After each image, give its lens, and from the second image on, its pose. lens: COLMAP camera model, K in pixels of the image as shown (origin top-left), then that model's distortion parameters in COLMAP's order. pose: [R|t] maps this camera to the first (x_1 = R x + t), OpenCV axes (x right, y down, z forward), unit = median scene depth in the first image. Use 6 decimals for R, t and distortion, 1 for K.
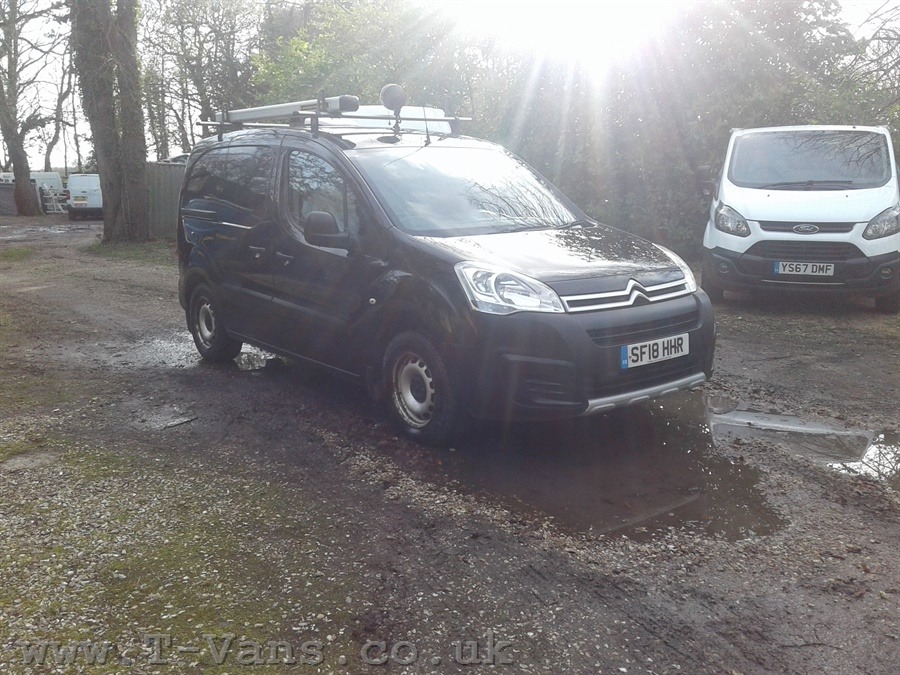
lens RADIAL K [[811.8, 0, 474.3], [0, 811.8, 340.9], [0, 0, 1]] dist [0.075403, -0.148556]
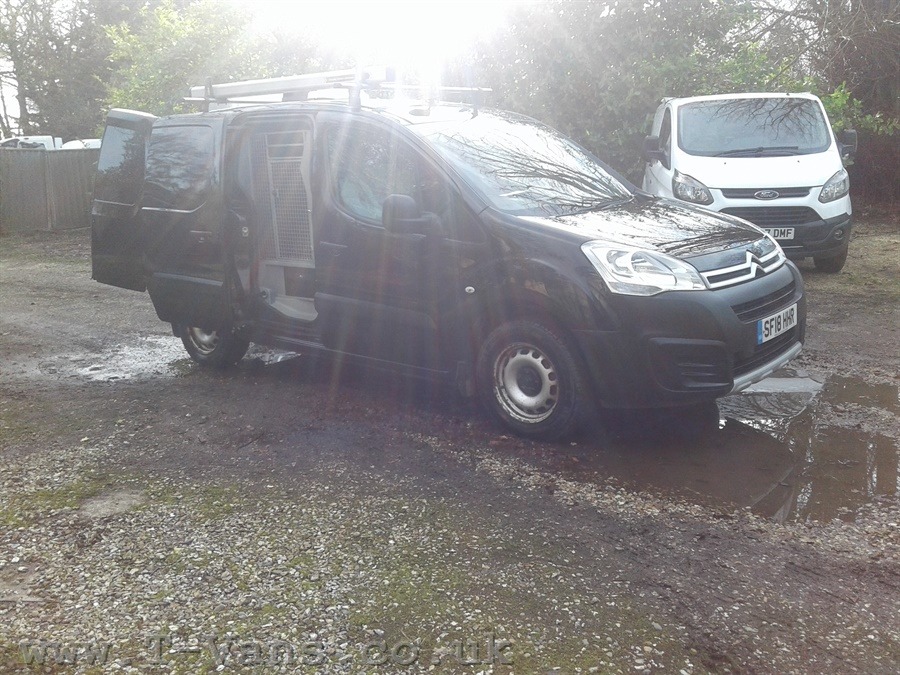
lens RADIAL K [[819.4, 0, 450.0], [0, 819.4, 337.5], [0, 0, 1]] dist [0.061831, -0.121633]
pose [[0.980569, -0.068697, 0.183753, -0.319878], [0.064821, 0.997531, 0.027021, -0.021504], [-0.185155, -0.014585, 0.982601, 0.101630]]
